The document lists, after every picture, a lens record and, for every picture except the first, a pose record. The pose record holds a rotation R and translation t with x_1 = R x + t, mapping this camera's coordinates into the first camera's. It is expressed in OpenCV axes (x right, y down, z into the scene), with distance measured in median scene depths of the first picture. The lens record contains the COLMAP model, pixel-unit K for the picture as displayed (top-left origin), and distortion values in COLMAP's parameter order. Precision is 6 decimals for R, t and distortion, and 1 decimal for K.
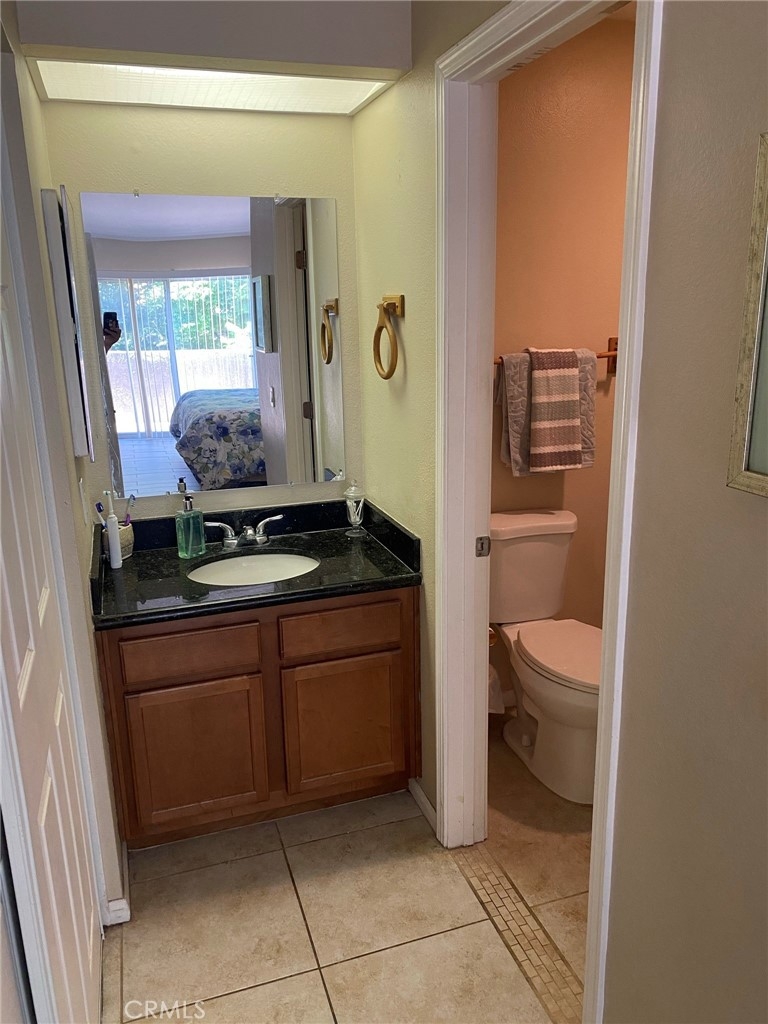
lens RADIAL K [[789.3, 0, 384.0], [0, 789.3, 512.0], [0, 0, 1]] dist [0.043178, 0.000768]
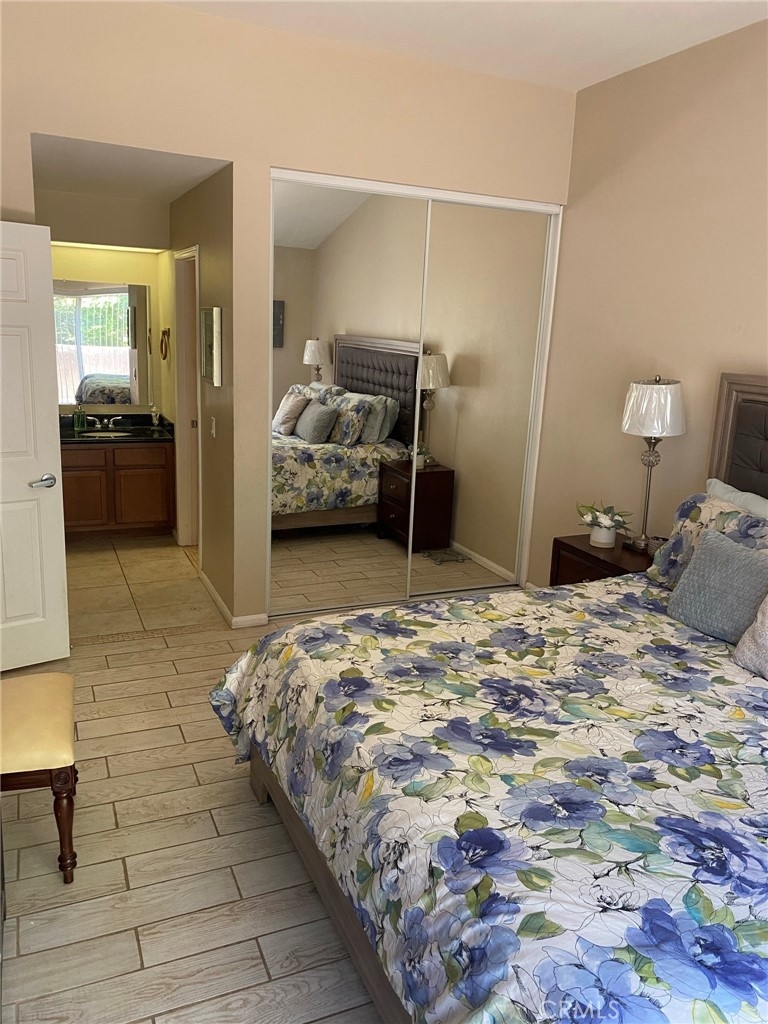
lens RADIAL K [[789.3, 0, 384.0], [0, 789.3, 512.0], [0, 0, 1]] dist [0.043178, 0.000768]
pose [[0.993682, 0.039466, 0.105065, 0.403971], [-0.037534, 0.999089, -0.020306, 0.302652], [-0.105771, 0.016235, 0.994258, -1.398655]]
